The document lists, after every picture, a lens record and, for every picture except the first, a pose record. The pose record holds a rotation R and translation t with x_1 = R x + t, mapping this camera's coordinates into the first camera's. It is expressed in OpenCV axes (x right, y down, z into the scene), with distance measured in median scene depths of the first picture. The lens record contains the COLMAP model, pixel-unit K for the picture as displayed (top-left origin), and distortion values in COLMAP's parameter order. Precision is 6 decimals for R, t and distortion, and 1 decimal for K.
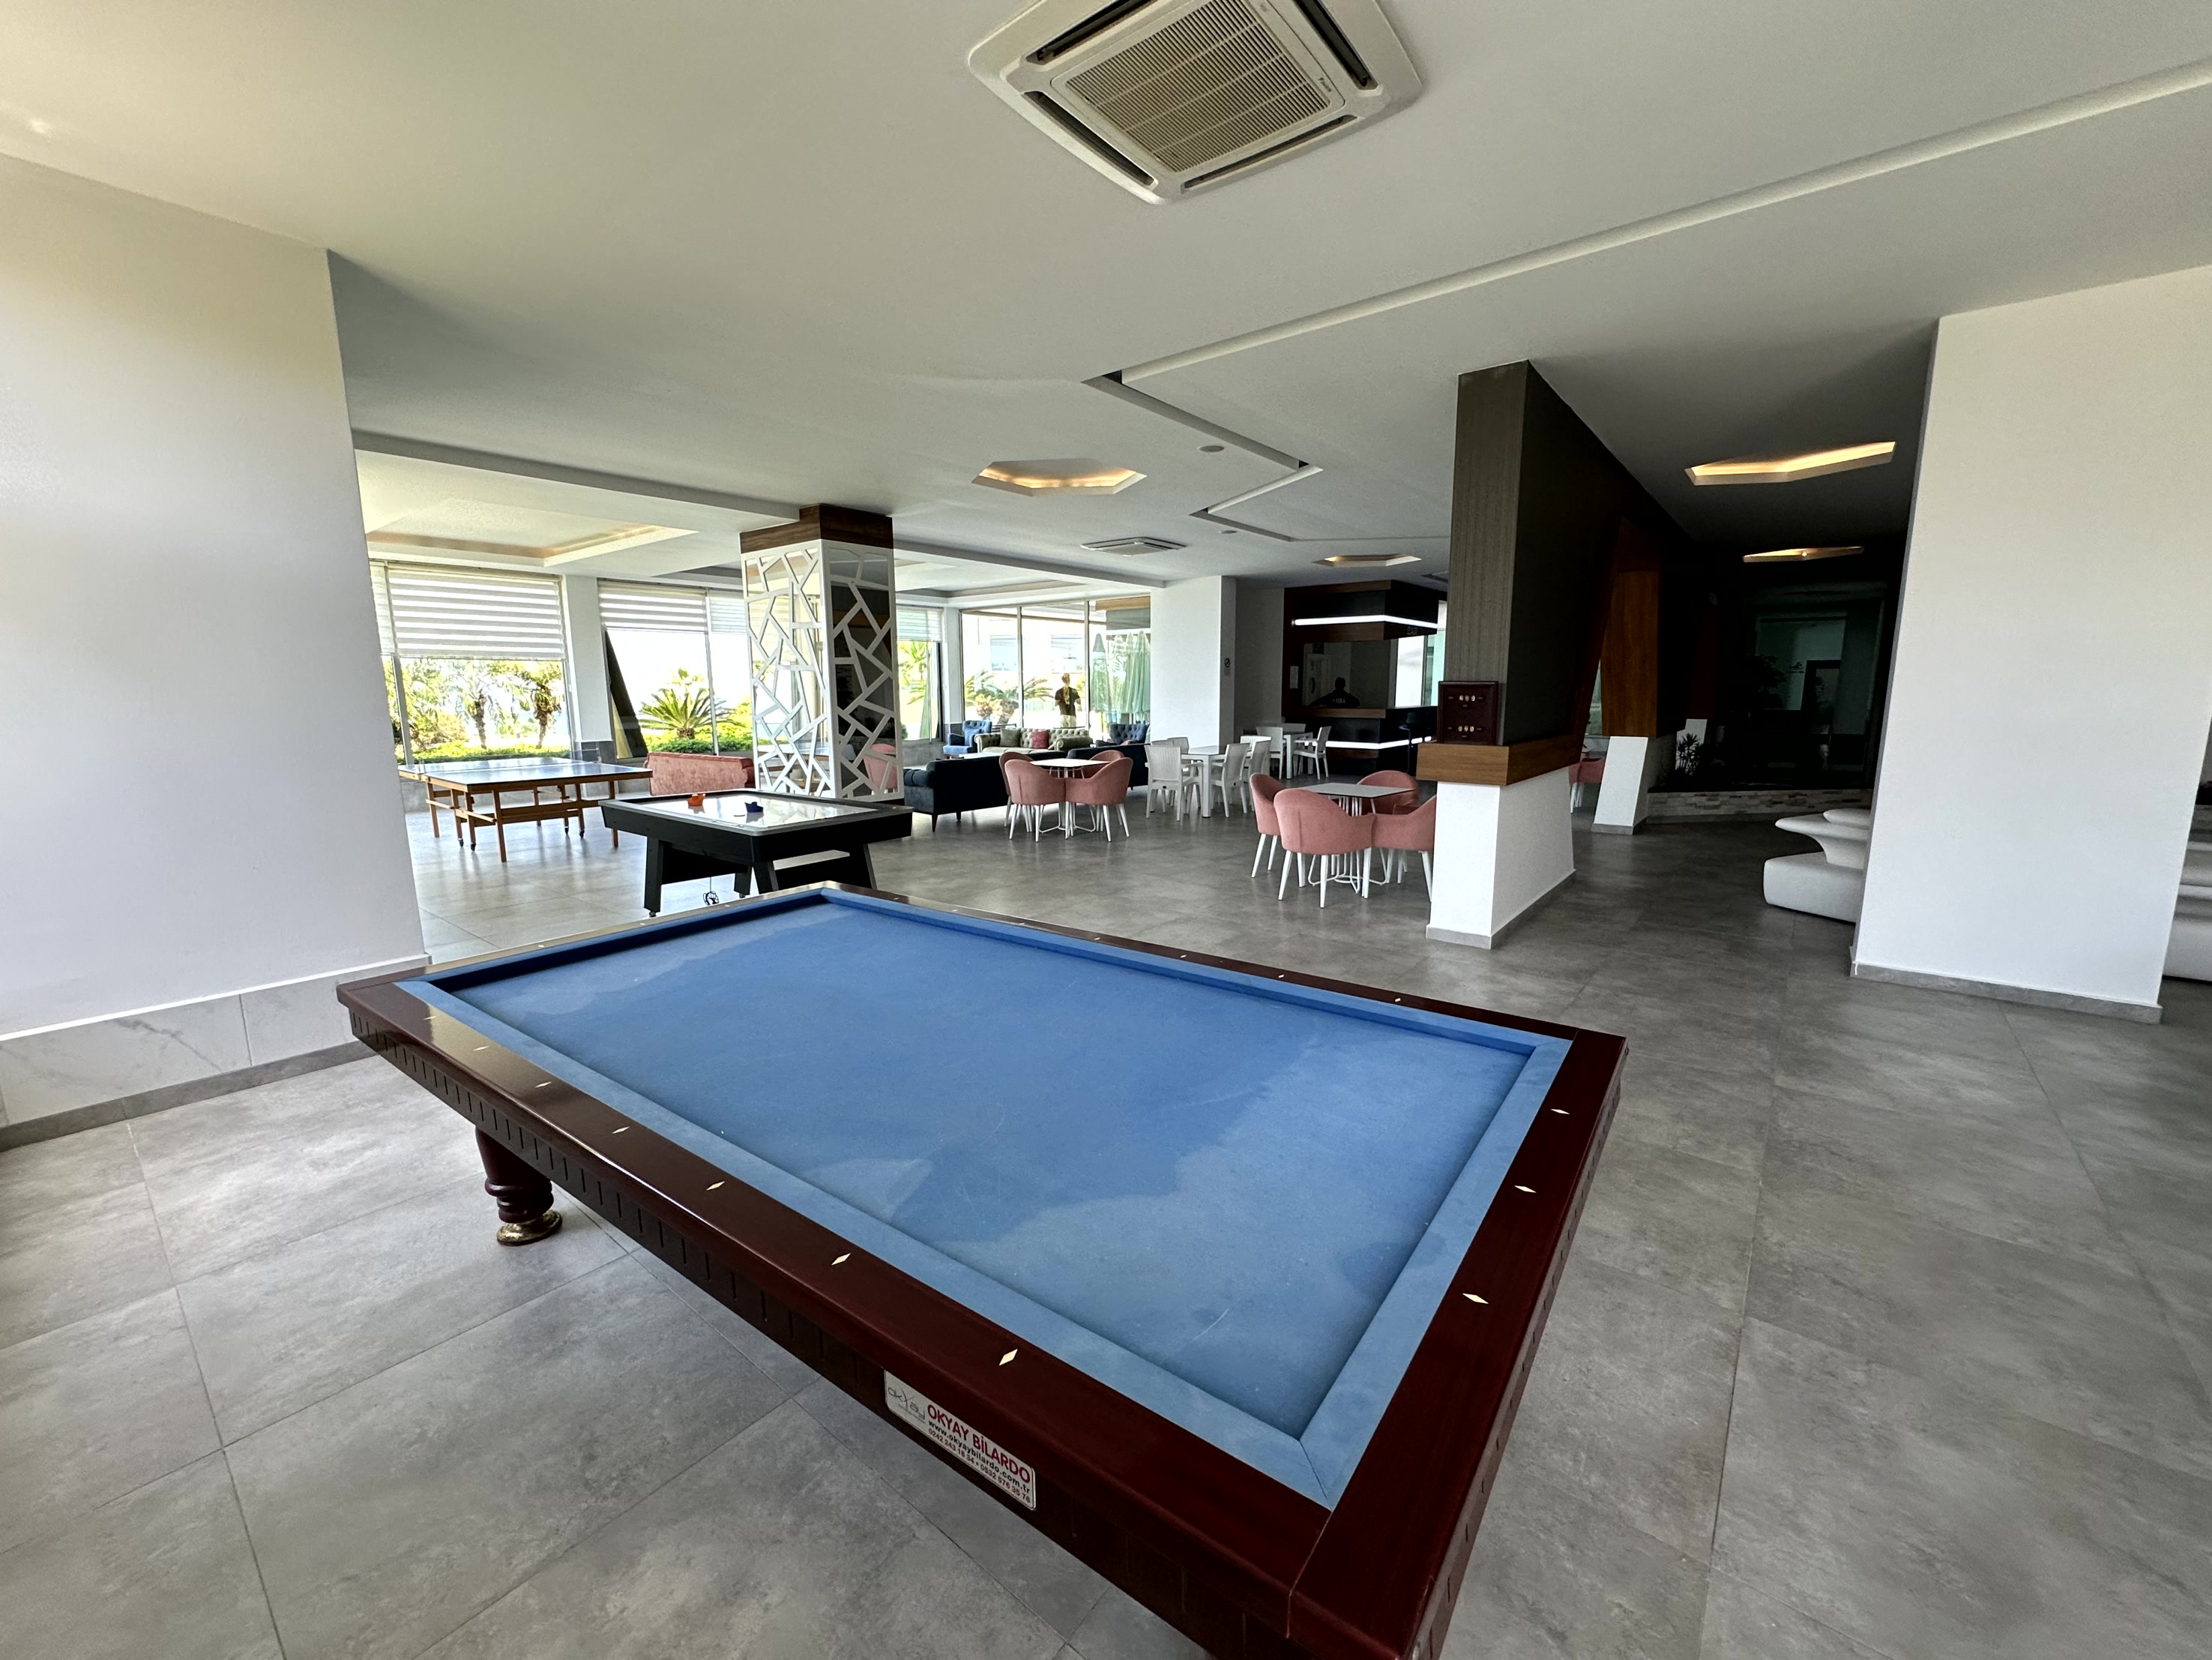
lens RADIAL K [[885.9, 0, 1106.0], [0, 885.9, 830.0], [0, 0, 1]] dist [-0.001933, -0.000312]
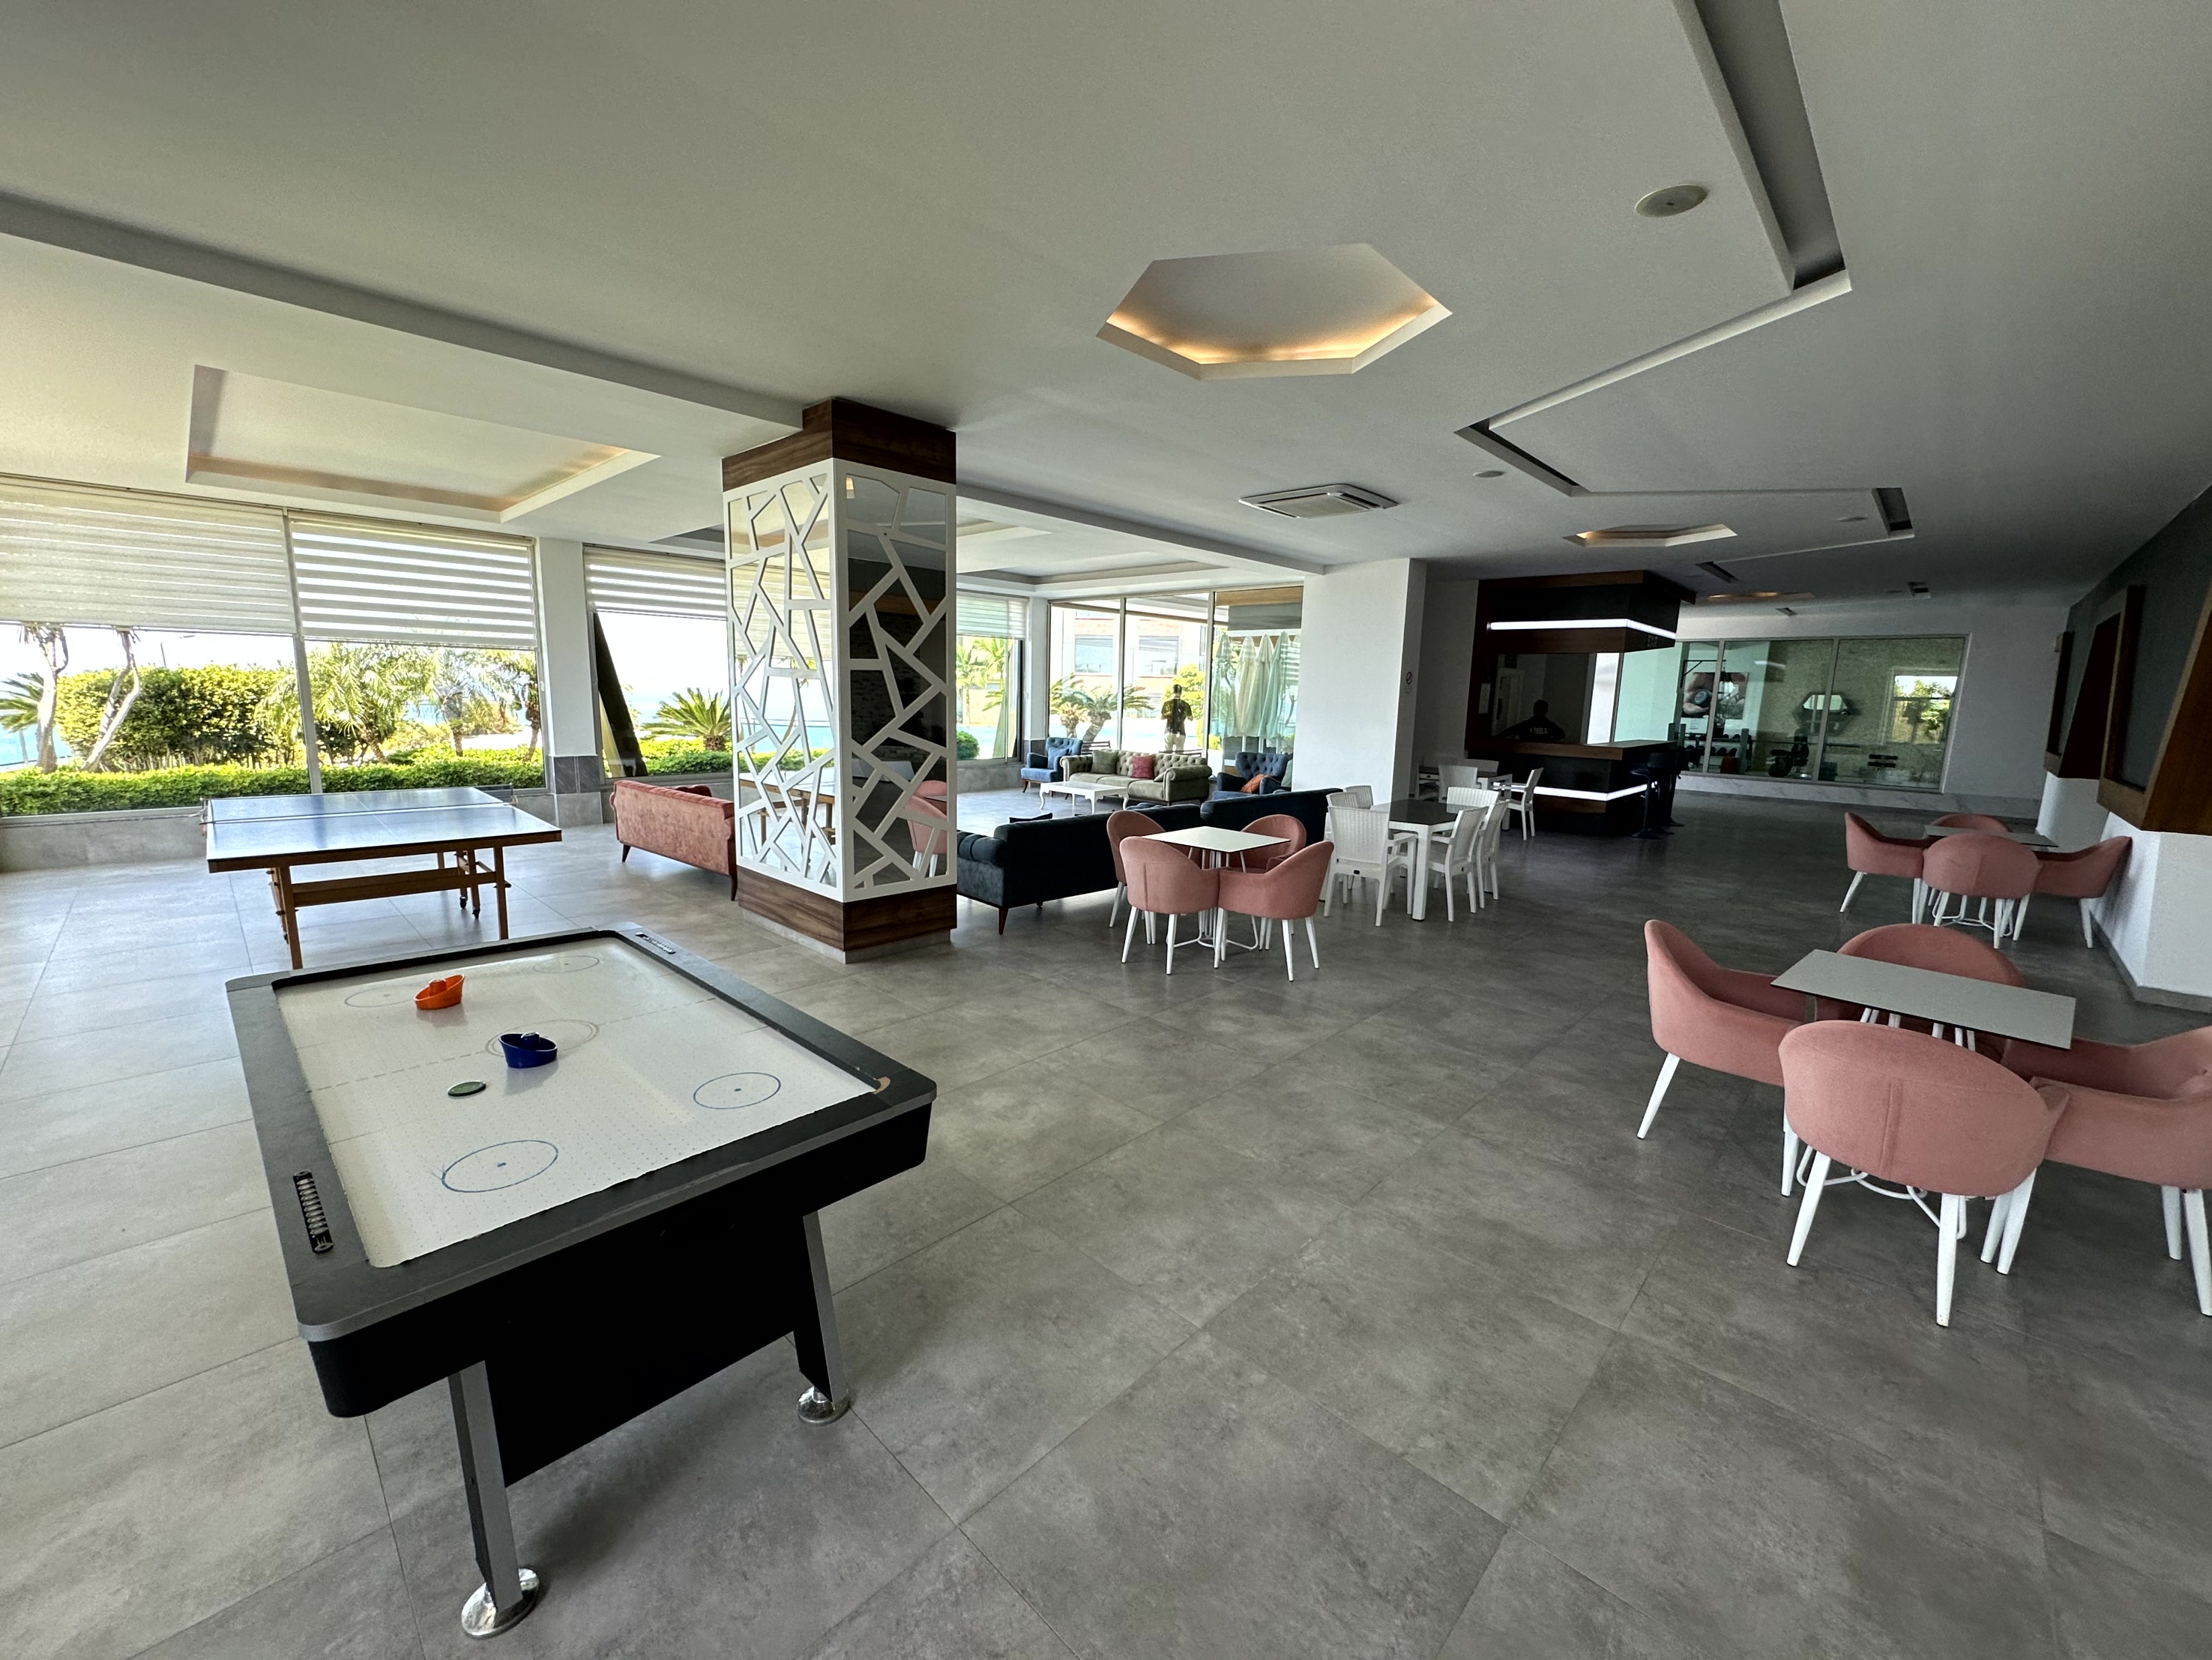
lens RADIAL K [[885.9, 0, 1106.0], [0, 885.9, 830.0], [0, 0, 1]] dist [-0.001933, -0.000312]
pose [[0.995681, 0.044331, -0.081578, -0.051686], [-0.044519, 0.999008, -0.000487, -0.056318], [0.081475, 0.004117, 0.996667, 0.272253]]
